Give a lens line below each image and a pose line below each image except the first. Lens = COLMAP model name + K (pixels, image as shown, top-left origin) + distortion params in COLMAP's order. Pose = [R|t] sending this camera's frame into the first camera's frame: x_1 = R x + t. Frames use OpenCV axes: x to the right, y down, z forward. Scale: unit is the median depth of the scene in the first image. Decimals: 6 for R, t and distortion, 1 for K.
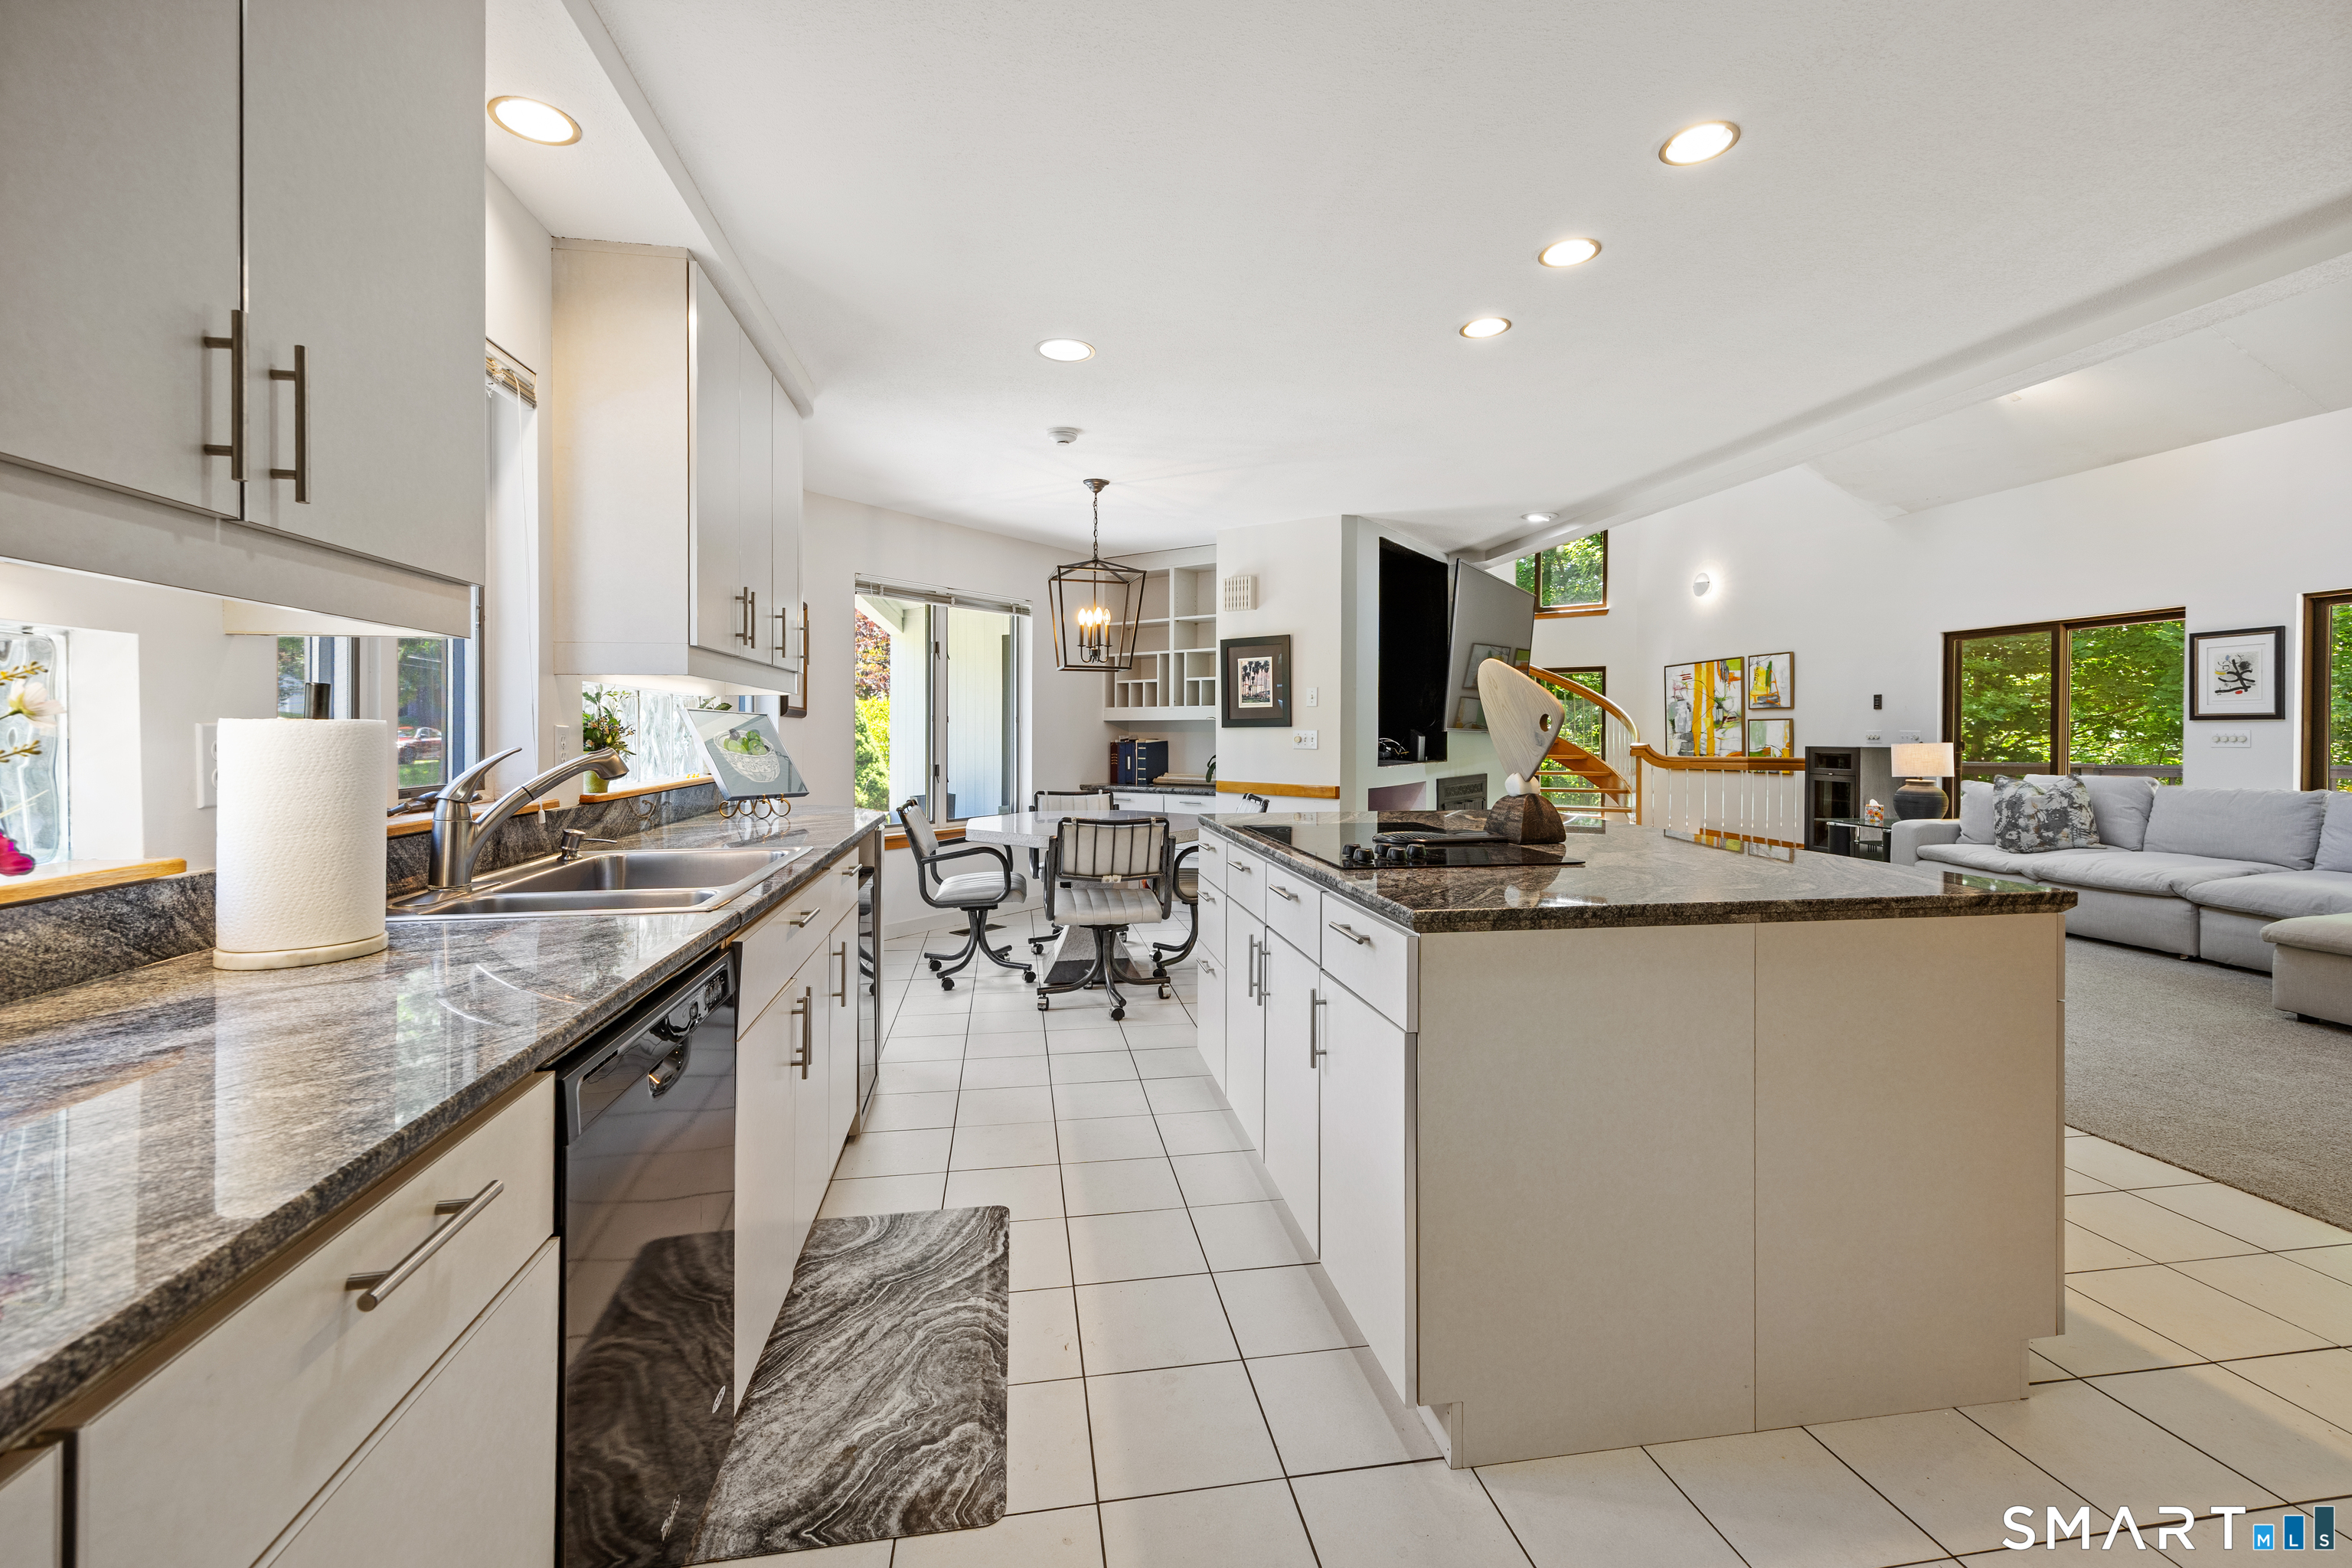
lens RADIAL K [[958.2, 0, 1164.0], [0, 958.2, 744.8], [0, 0, 1]] dist [-0.000794, -0.001422]
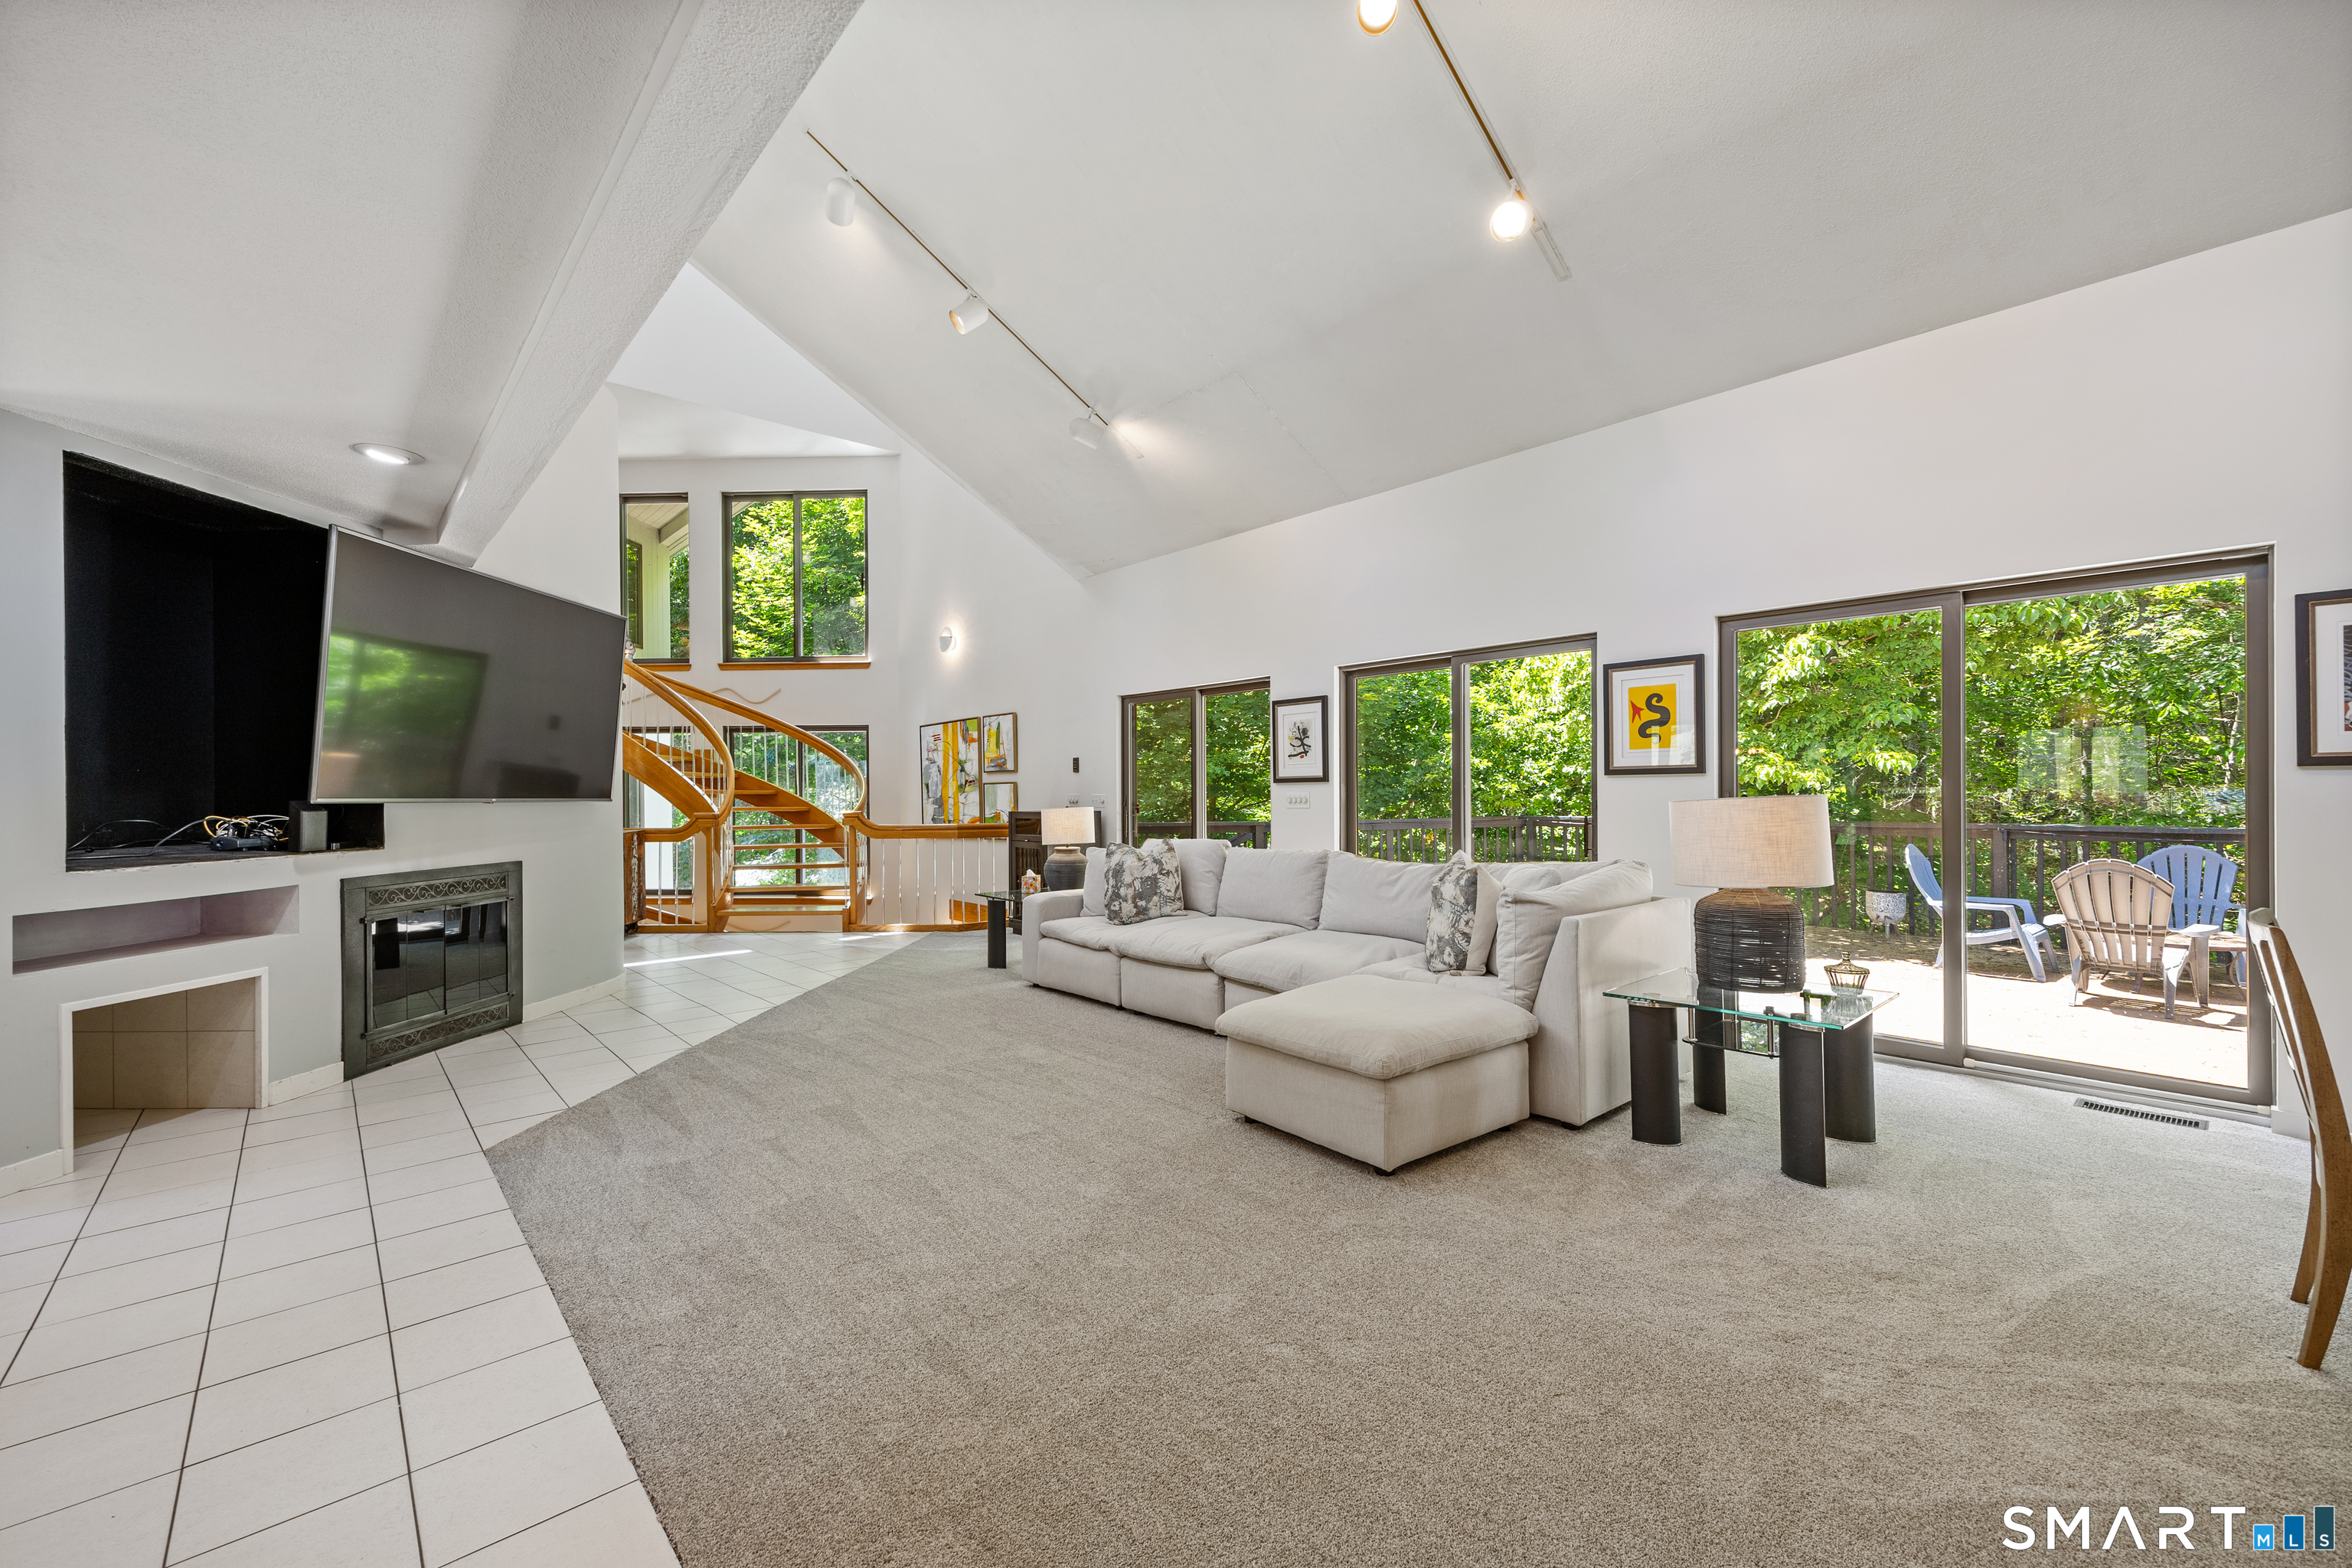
lens RADIAL K [[958.2, 0, 1189.5], [0, 958.2, 784.7], [0, 0, 1]] dist [-0.000794, -0.001422]
pose [[0.827523, -0.003148, 0.561423, 0.336198], [0.017875, 0.999625, -0.020743, -0.002576], [-0.561147, 0.027201, 0.827269, 0.146347]]
